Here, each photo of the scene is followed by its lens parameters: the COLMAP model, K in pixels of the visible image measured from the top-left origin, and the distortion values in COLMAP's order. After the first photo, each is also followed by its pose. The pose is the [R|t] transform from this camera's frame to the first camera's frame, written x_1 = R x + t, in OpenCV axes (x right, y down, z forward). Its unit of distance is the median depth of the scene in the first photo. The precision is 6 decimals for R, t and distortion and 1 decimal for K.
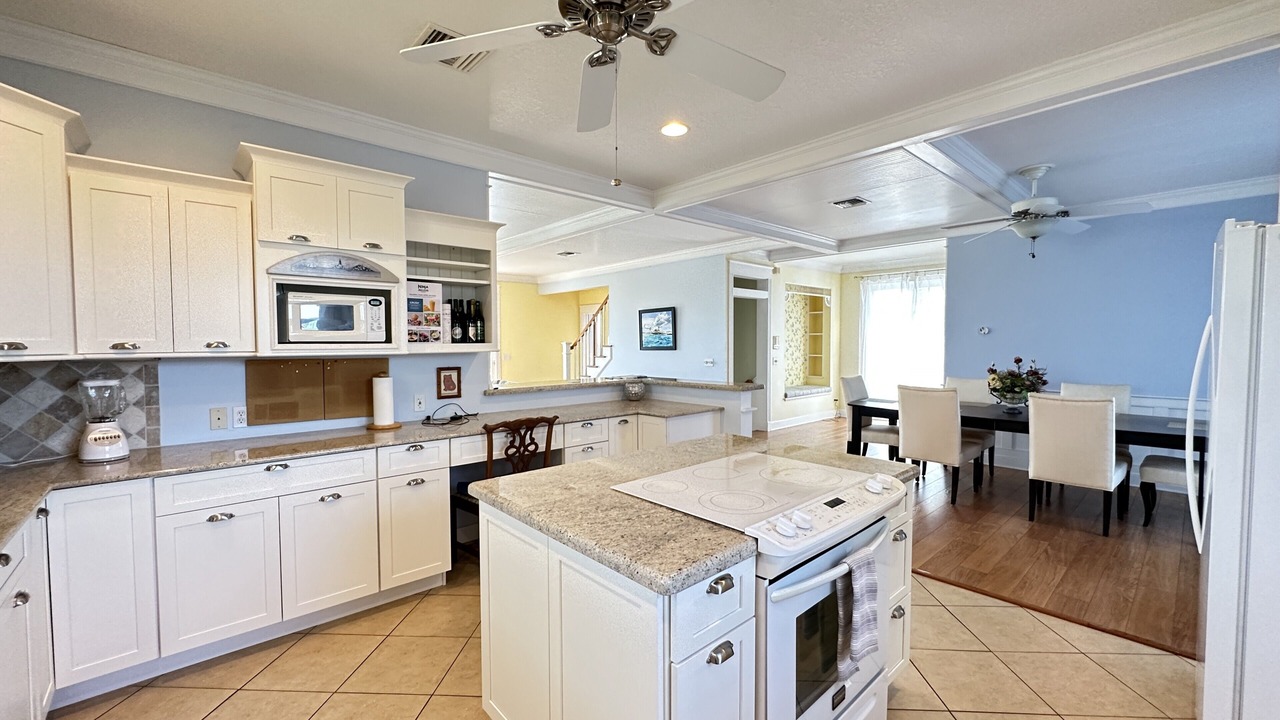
lens RADIAL K [[513.4, 0, 640.0], [0, 513.4, 360.0], [0, 0, 1]] dist [-0.000800, 0.000187]
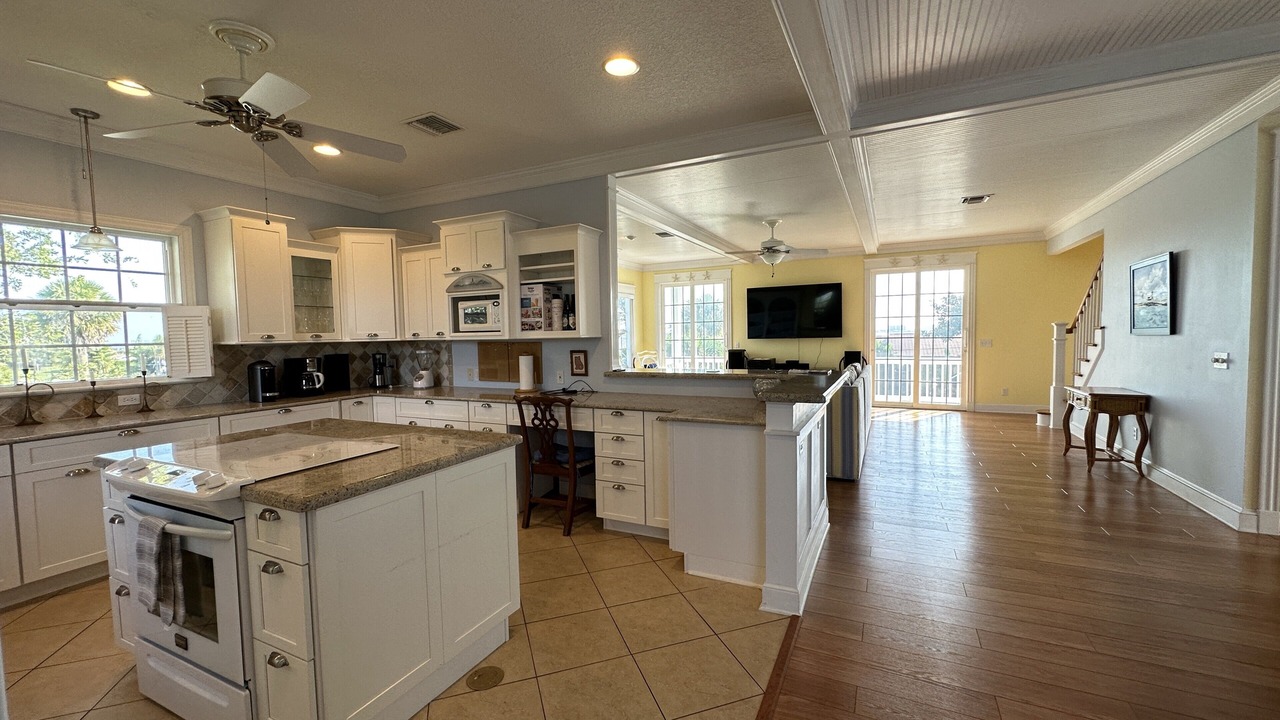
lens RADIAL K [[513.4, 0, 640.0], [0, 513.4, 360.0], [0, 0, 1]] dist [-0.000800, 0.000187]
pose [[0.361971, 0.044023, -0.931149, 0.916730], [-0.015461, 0.999030, 0.041222, -0.017333], [0.932061, -0.000525, 0.362301, 0.784288]]
